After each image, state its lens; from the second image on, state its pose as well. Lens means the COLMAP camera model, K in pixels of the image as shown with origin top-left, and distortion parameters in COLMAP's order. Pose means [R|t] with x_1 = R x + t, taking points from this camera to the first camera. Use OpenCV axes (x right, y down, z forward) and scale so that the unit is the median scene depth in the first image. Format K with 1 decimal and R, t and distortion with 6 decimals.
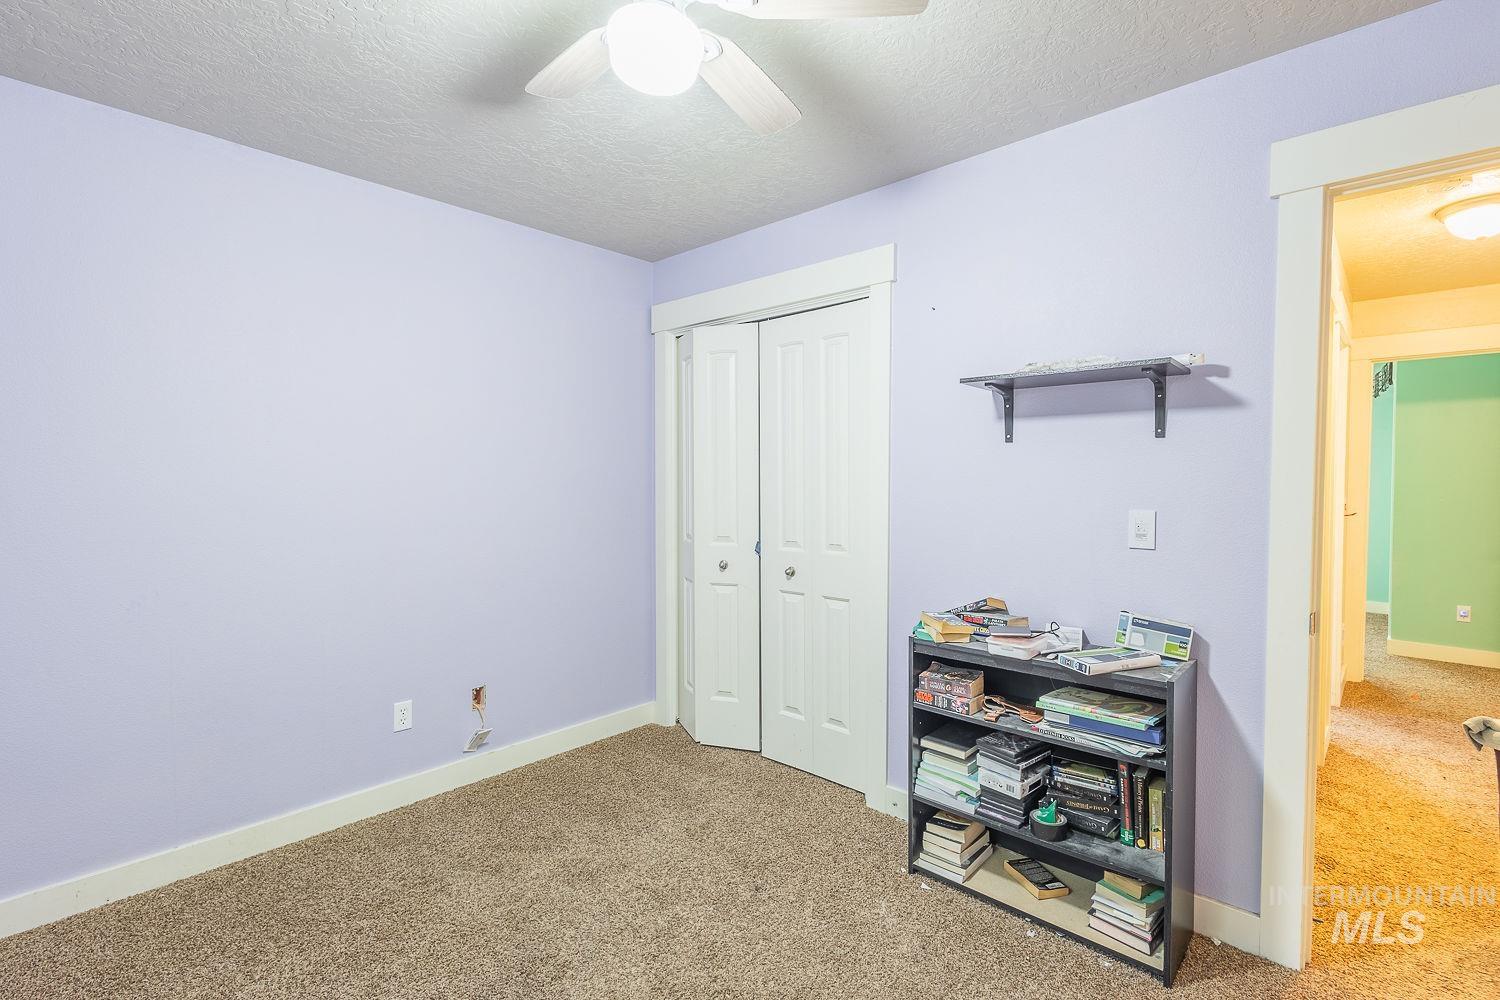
lens RADIAL K [[676.0, 0, 750.0], [0, 676.0, 500.0], [0, 0, 1]] dist [-0.000045, -0.000194]
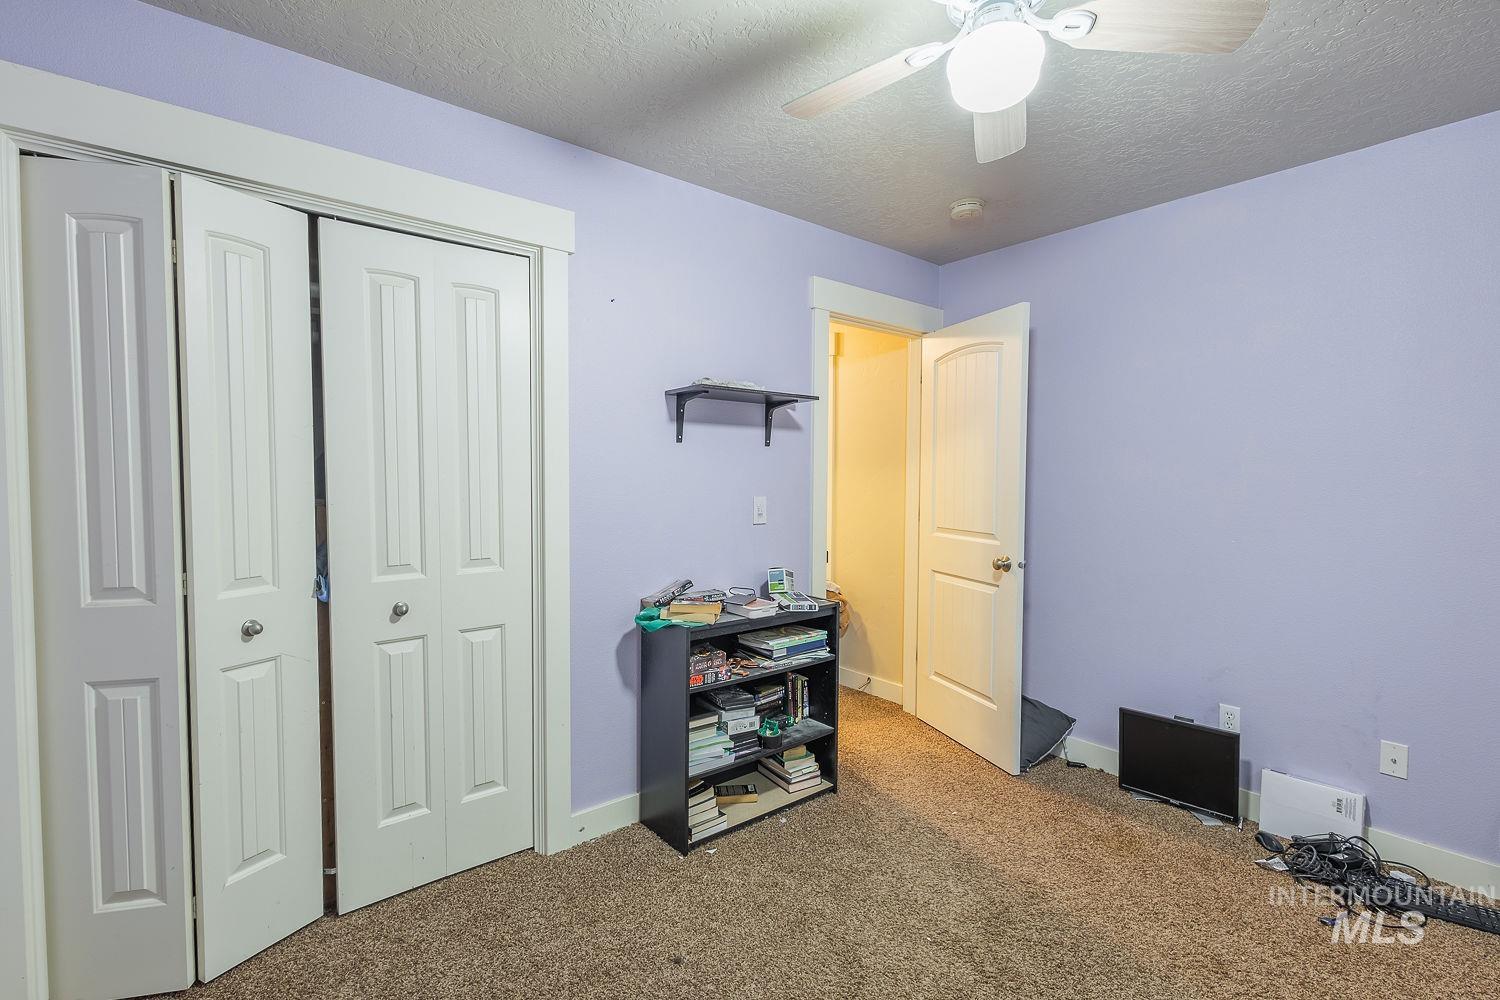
lens RADIAL K [[695.8, 0, 750.0], [0, 695.8, 500.0], [0, 0, 1]] dist [0.002979, -0.000455]
pose [[0.139820, -0.038394, 0.989432, -0.830109], [0.024860, 0.999069, 0.035255, -0.029166], [-0.989865, 0.019668, 0.140644, 0.783542]]
